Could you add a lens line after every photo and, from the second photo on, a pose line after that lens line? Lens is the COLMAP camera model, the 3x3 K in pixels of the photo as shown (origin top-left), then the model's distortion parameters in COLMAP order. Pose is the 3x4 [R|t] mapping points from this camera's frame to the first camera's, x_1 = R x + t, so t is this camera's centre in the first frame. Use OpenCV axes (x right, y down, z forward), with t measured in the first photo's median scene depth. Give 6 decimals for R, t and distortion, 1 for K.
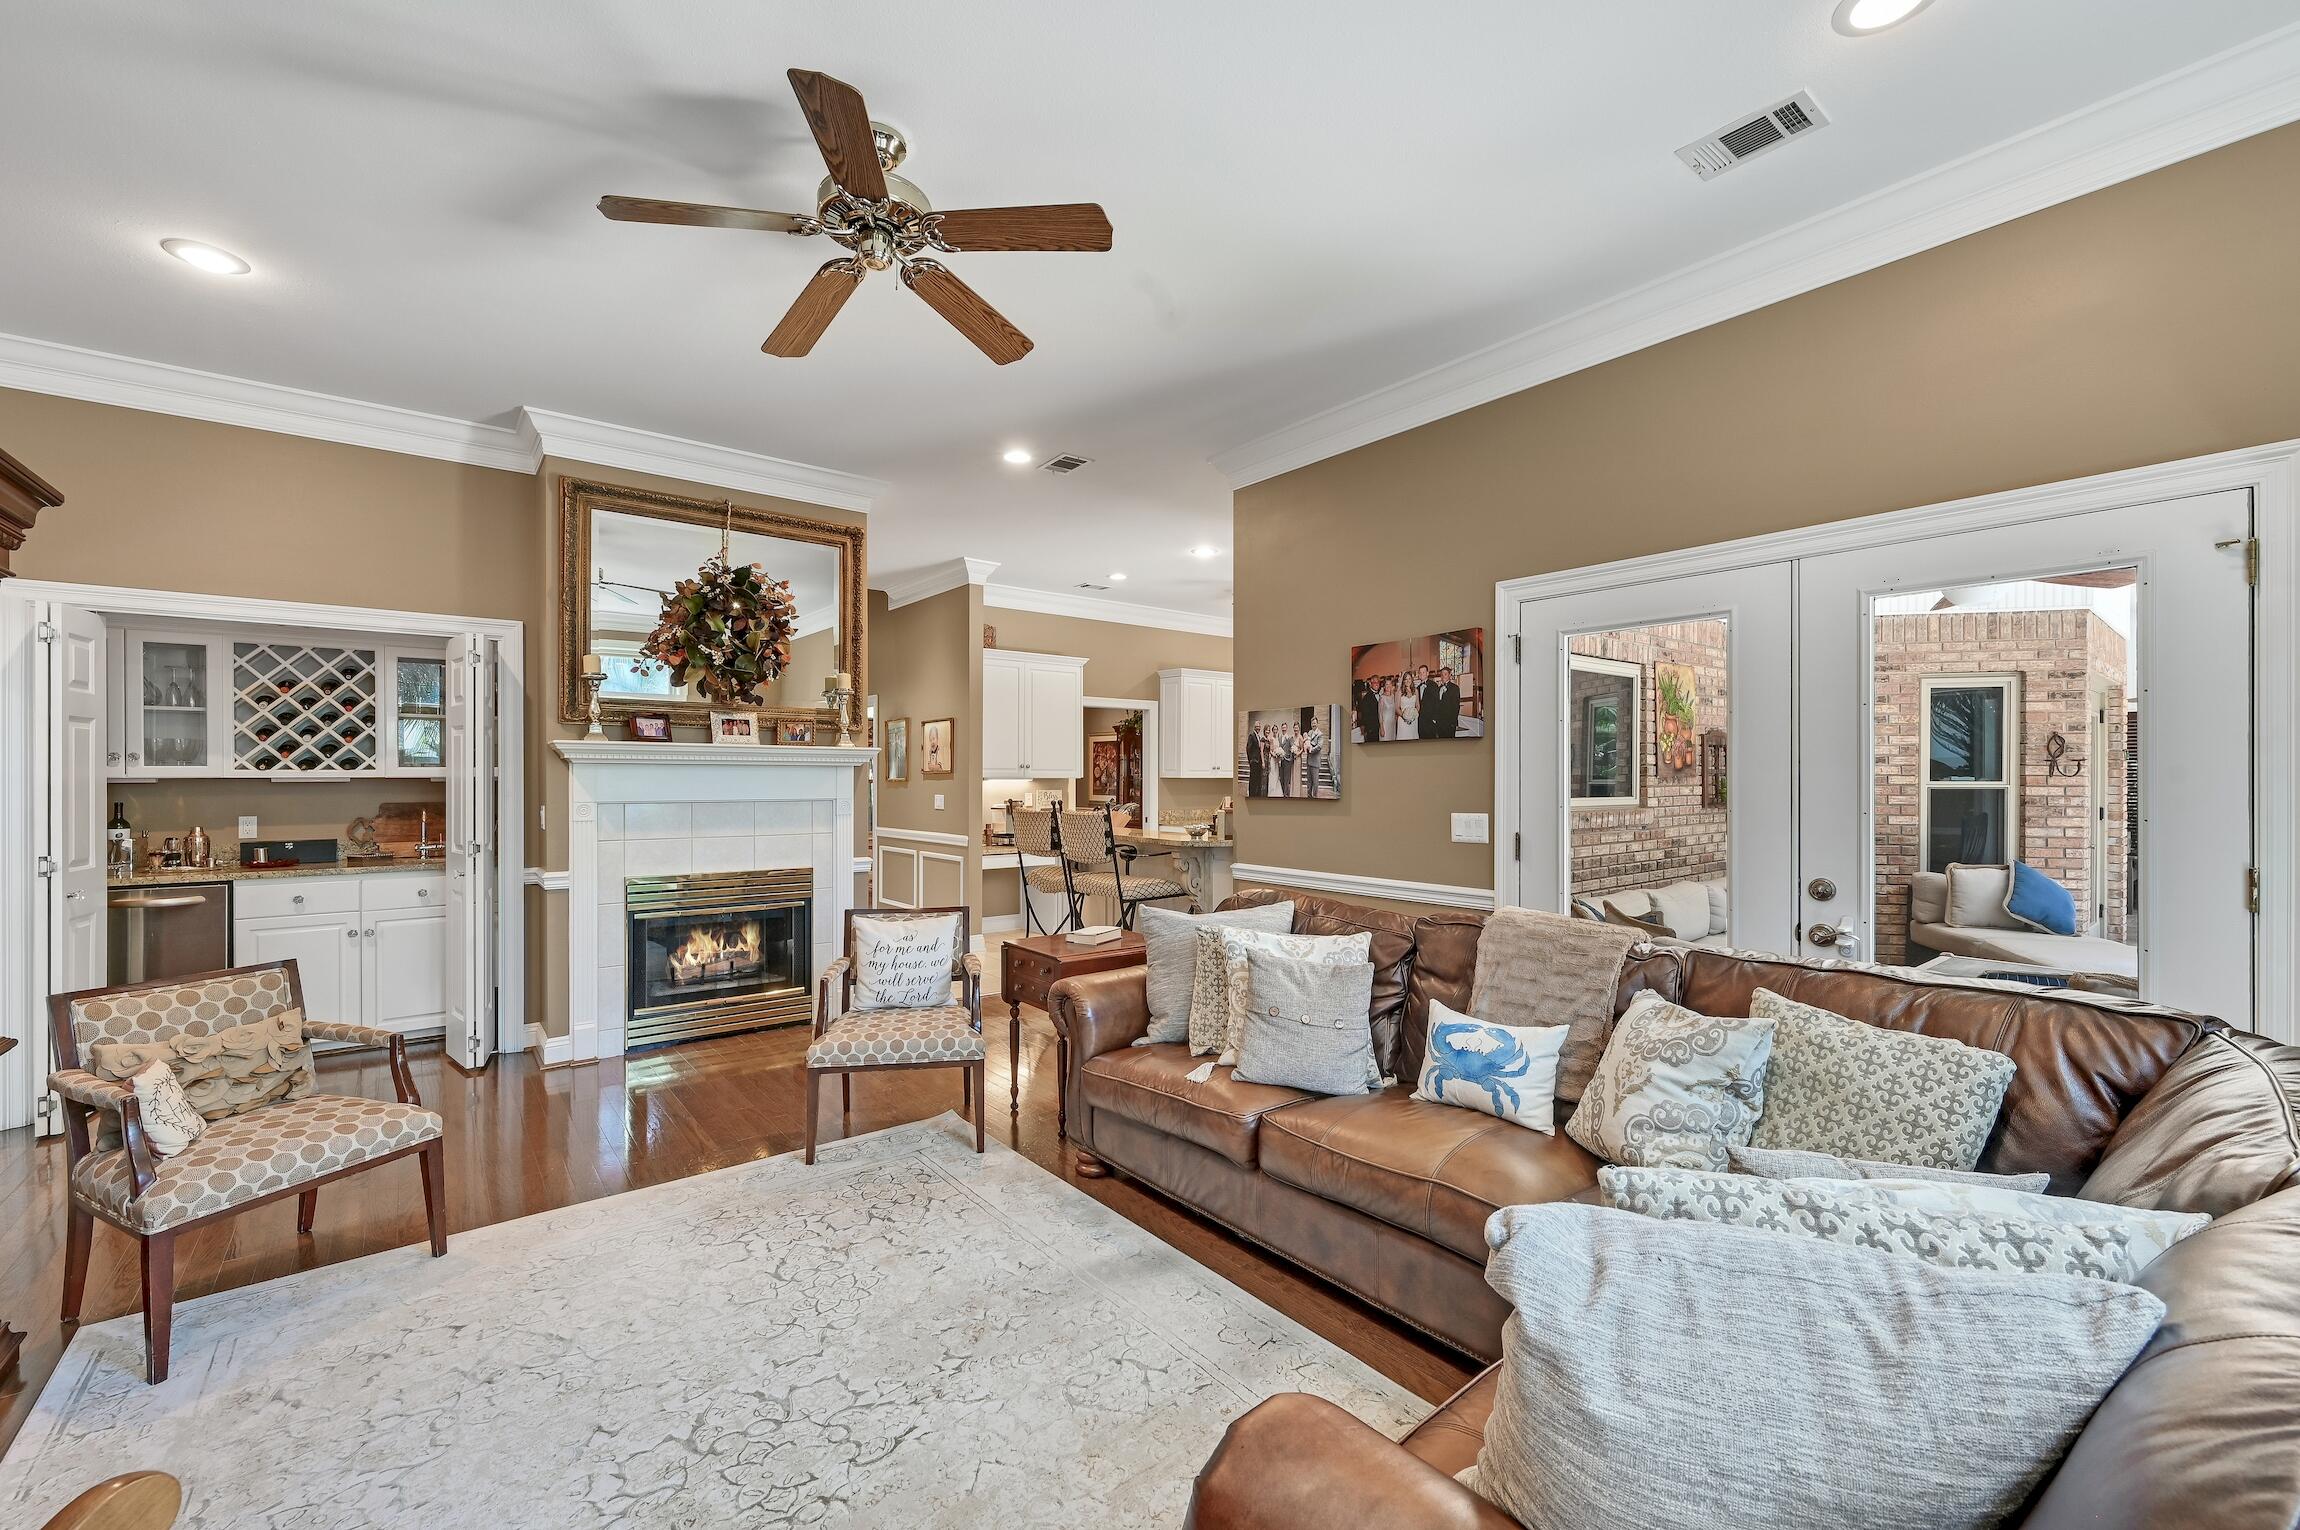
lens RADIAL K [[936.3, 0, 1154.6], [0, 936.3, 786.0], [0, 0, 1]] dist [0.001072, 0.000205]
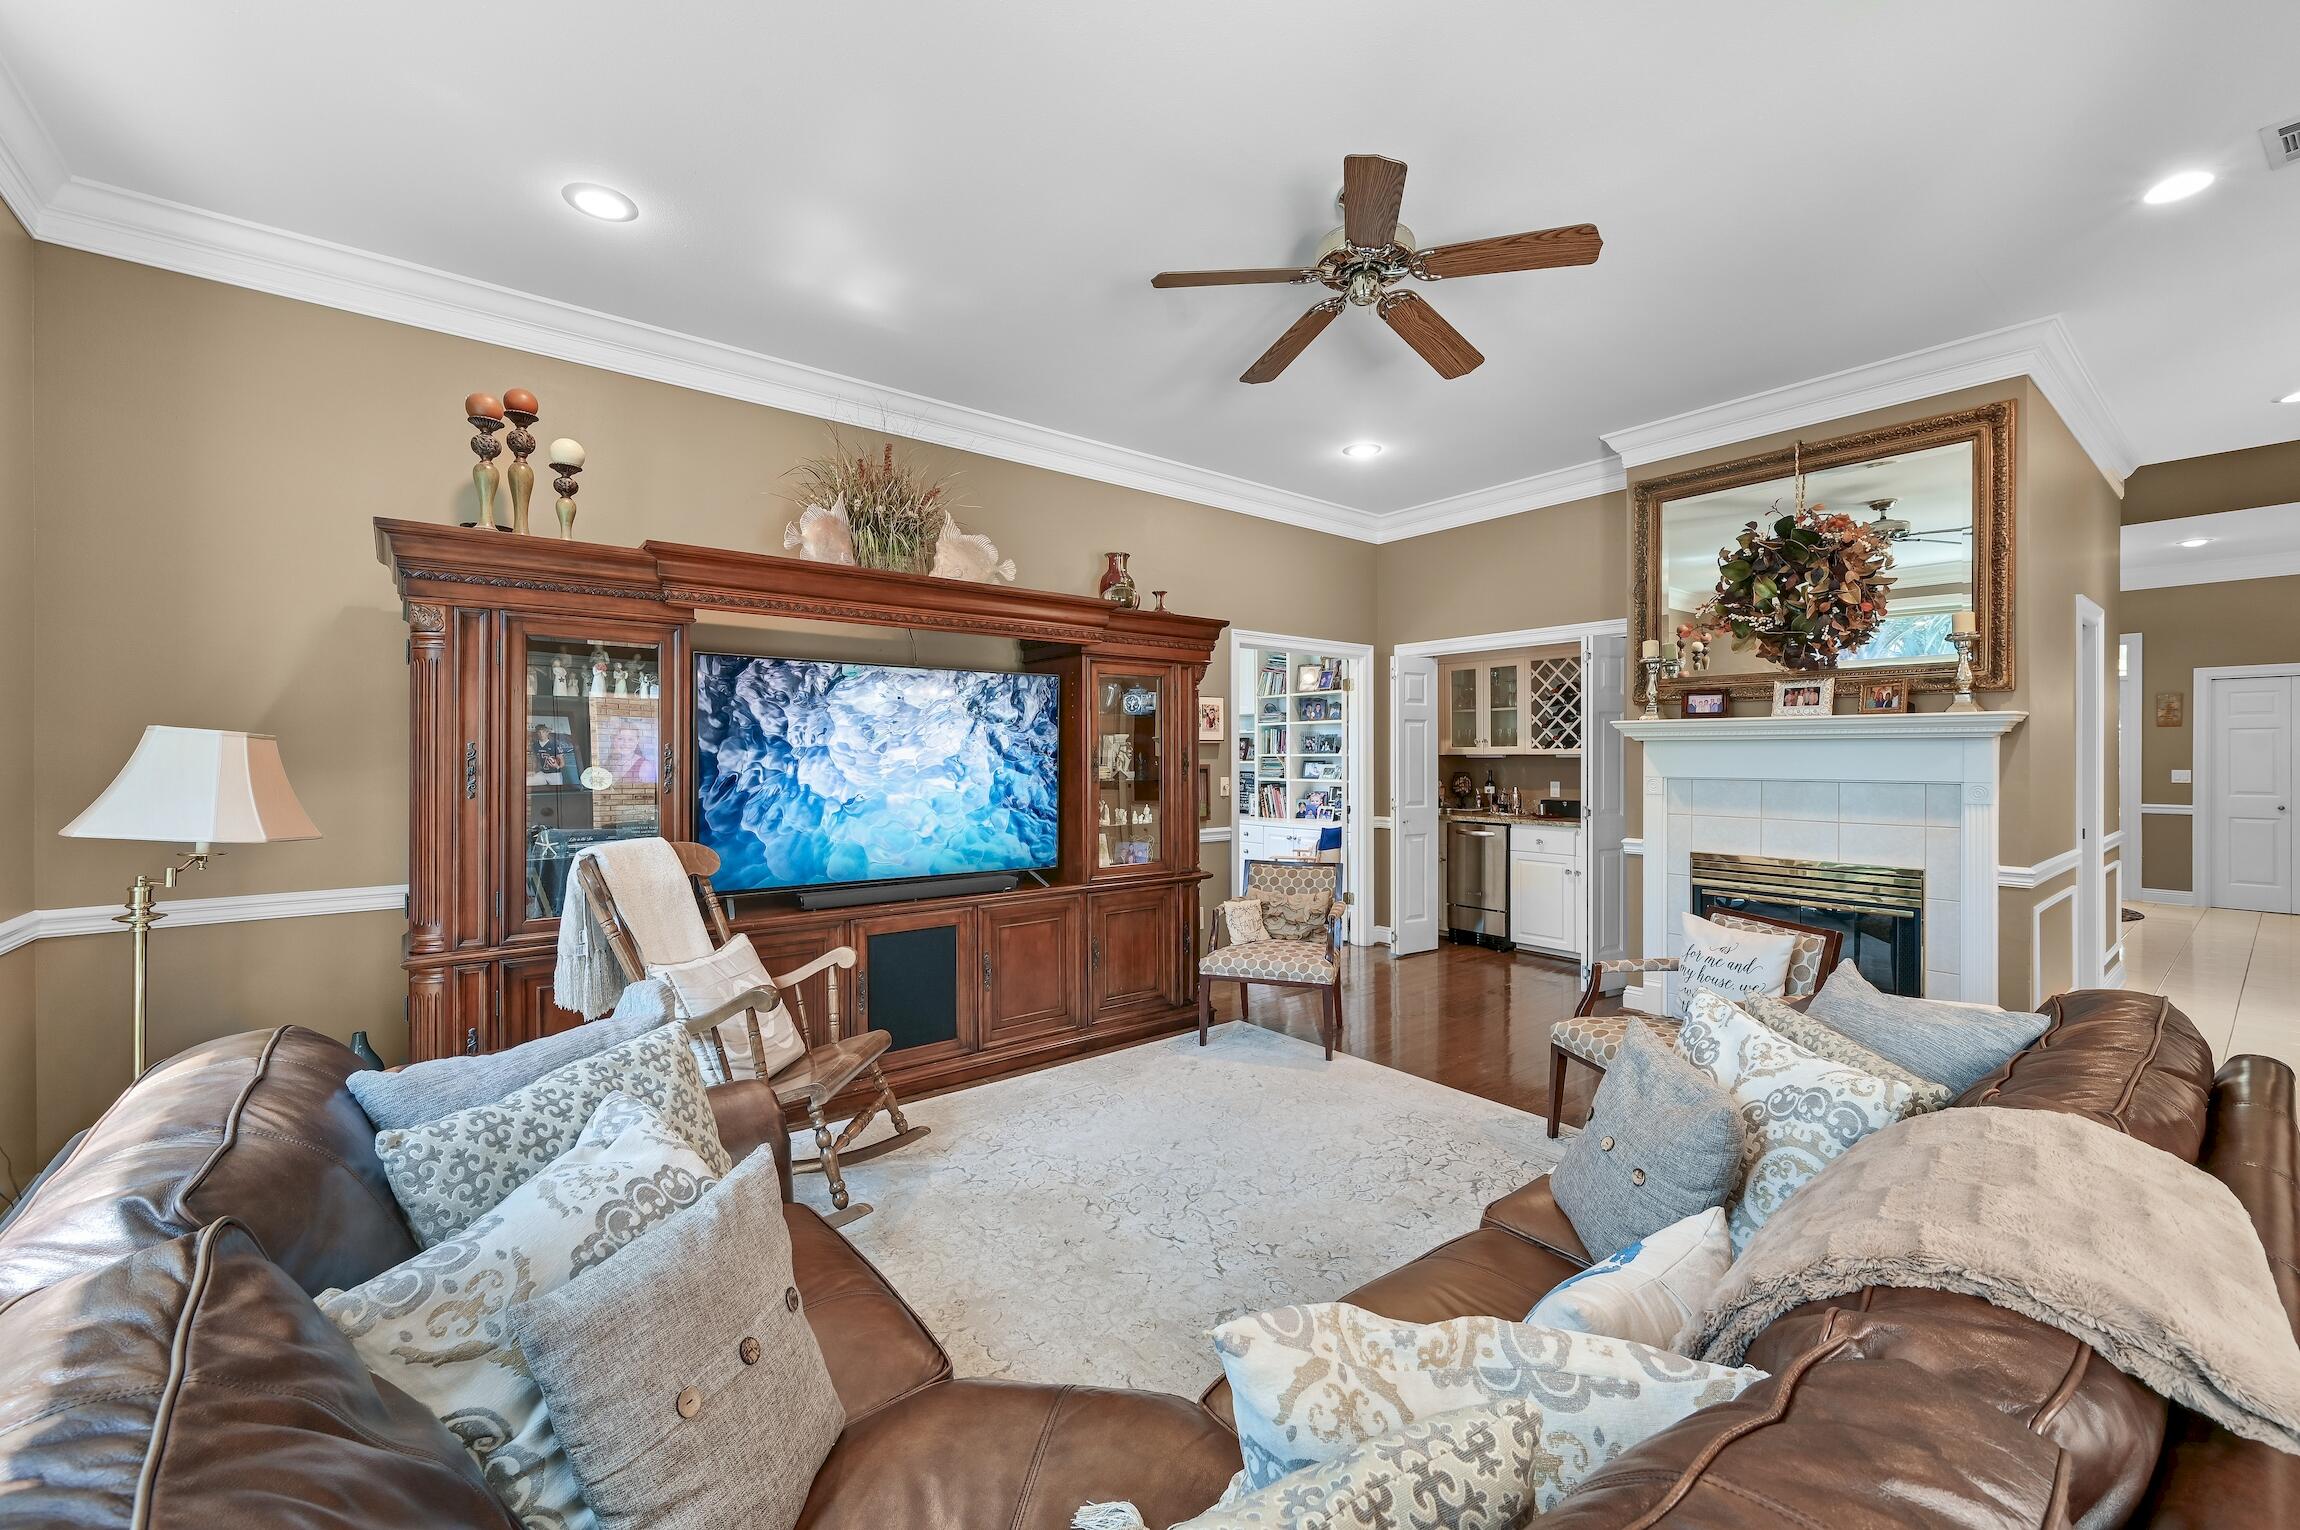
lens RADIAL K [[936.3, 0, 1149.6], [0, 936.3, 760.1], [0, 0, 1]] dist [0.001072, 0.000205]
pose [[-0.013463, 0.005311, -0.999895, 0.488573], [-0.005941, 0.999968, 0.005391, -0.004570], [0.999892, 0.006013, -0.013431, 0.437264]]
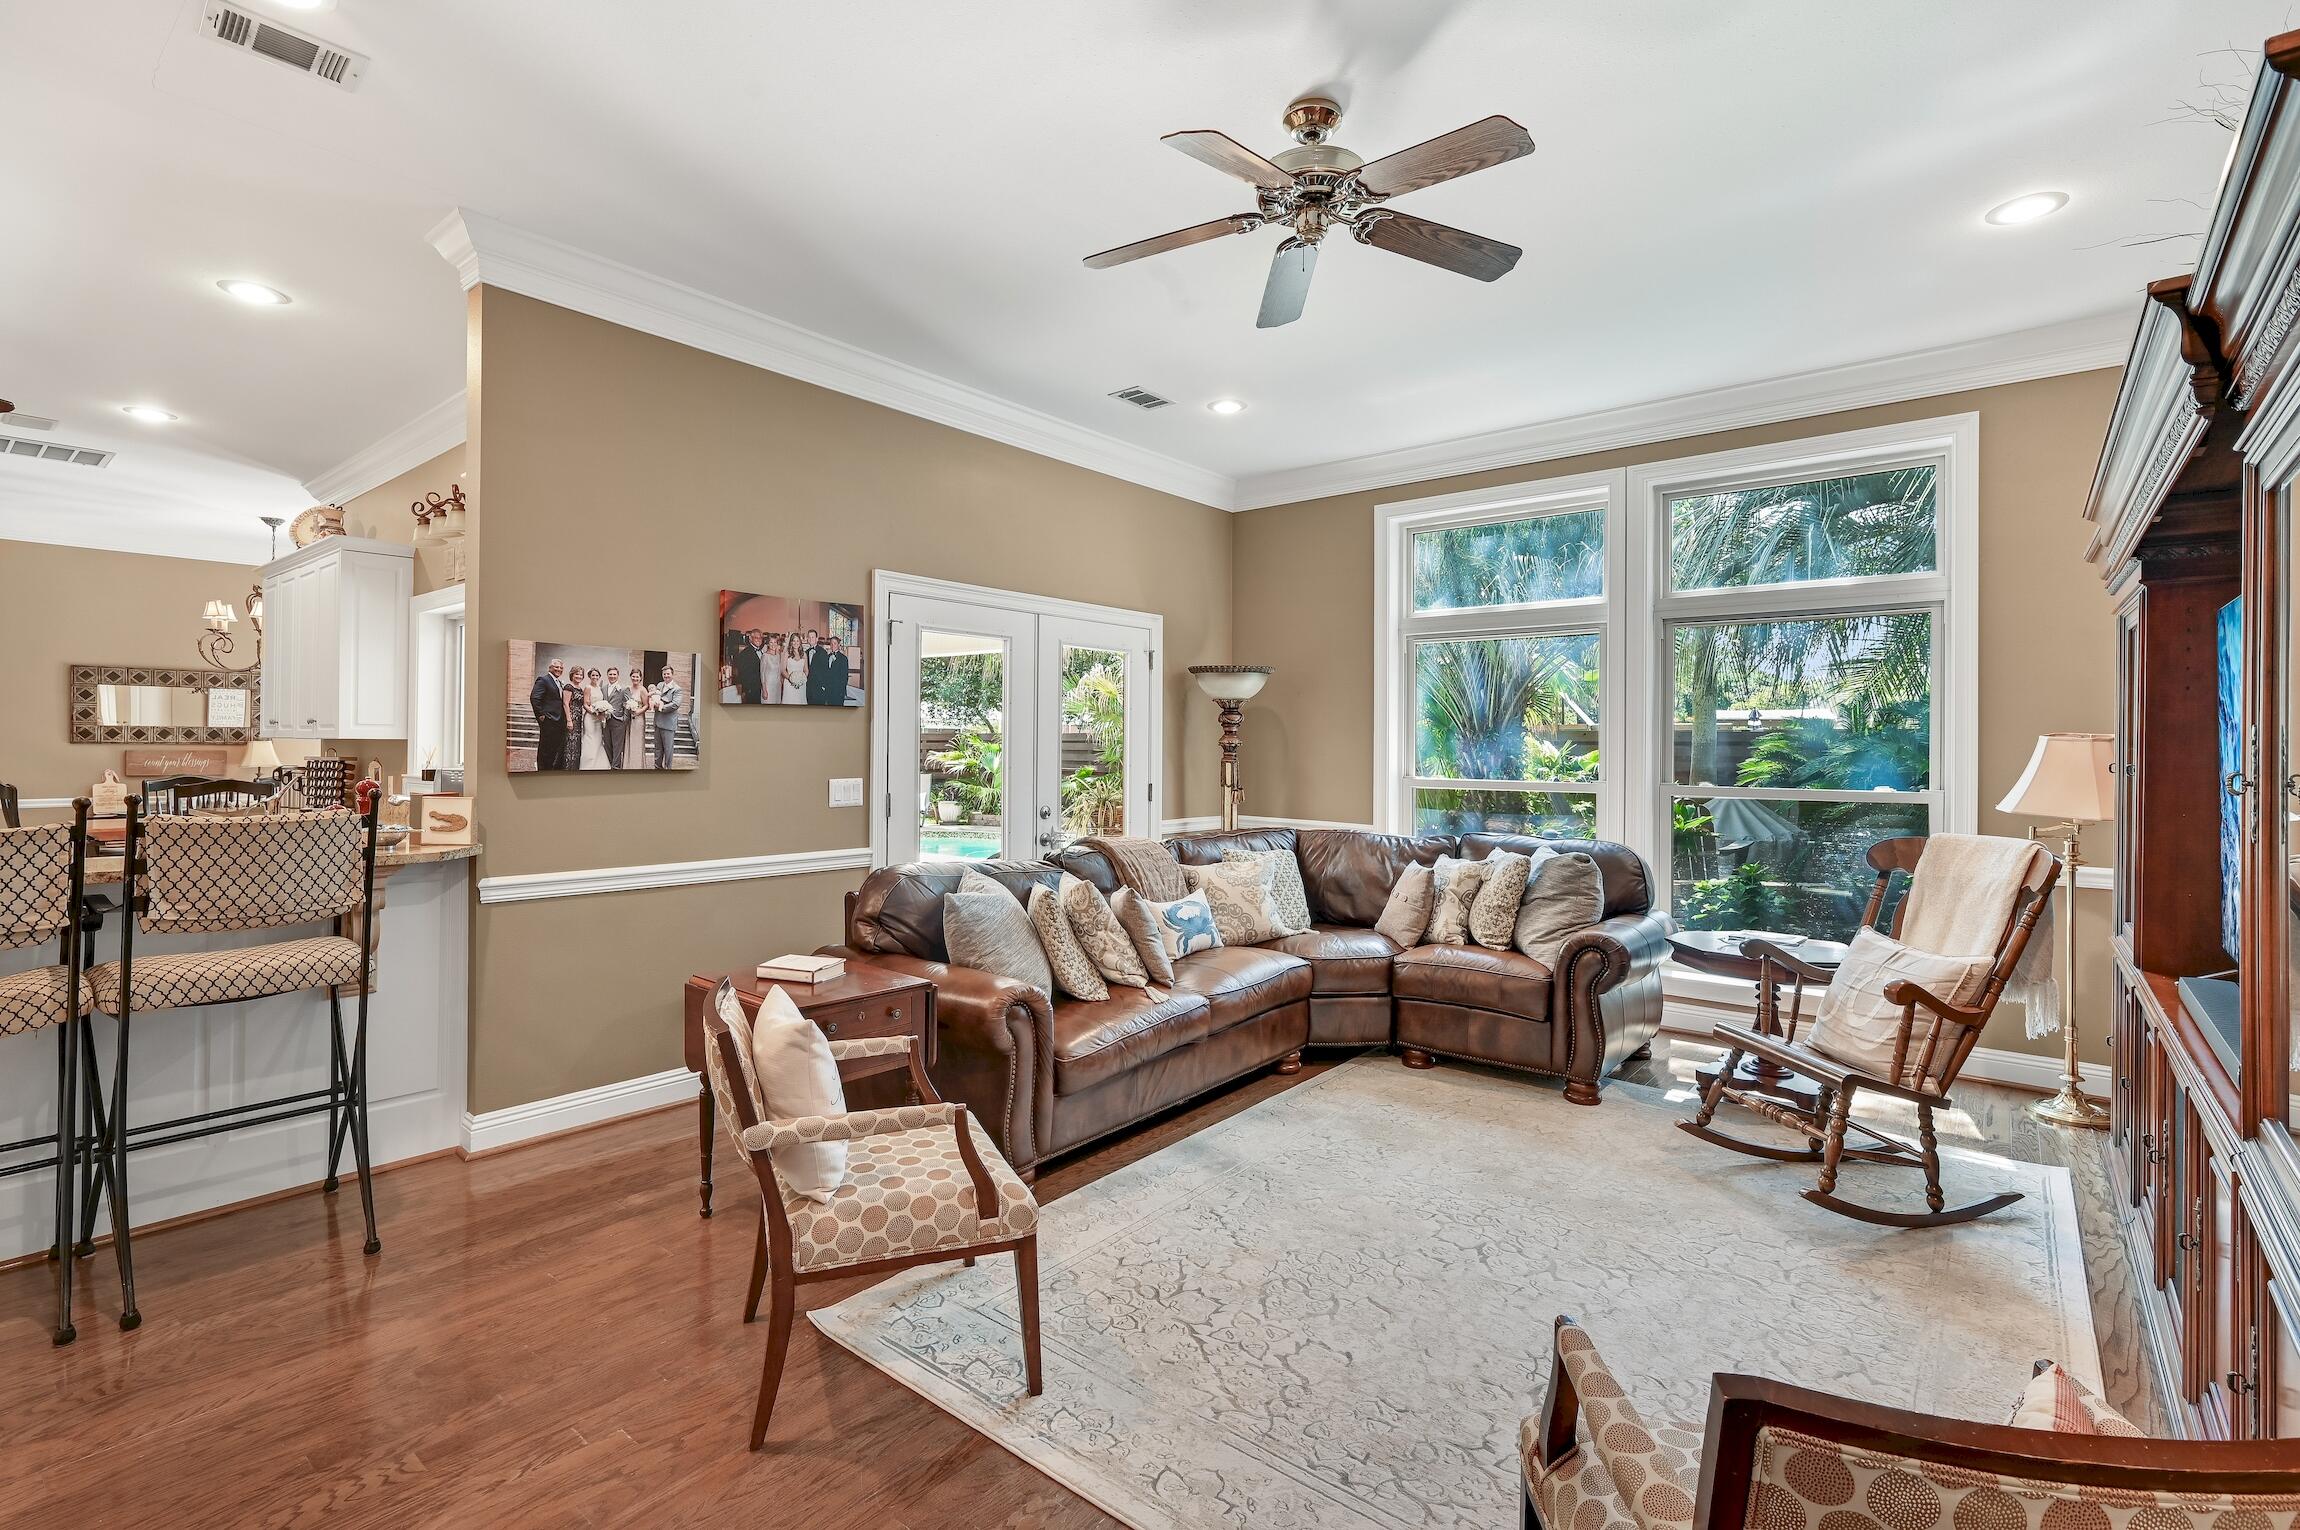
lens RADIAL K [[1051.4, 0, 1147.4], [0, 1051.4, 741.9], [0, 0, 1]] dist [0.000037, -0.000078]
pose [[-0.207616, 0.002655, 0.978207, -0.793636], [-0.000043, 0.999996, -0.002723, -0.007942], [-0.978210, -0.000607, -0.207615, 0.813766]]
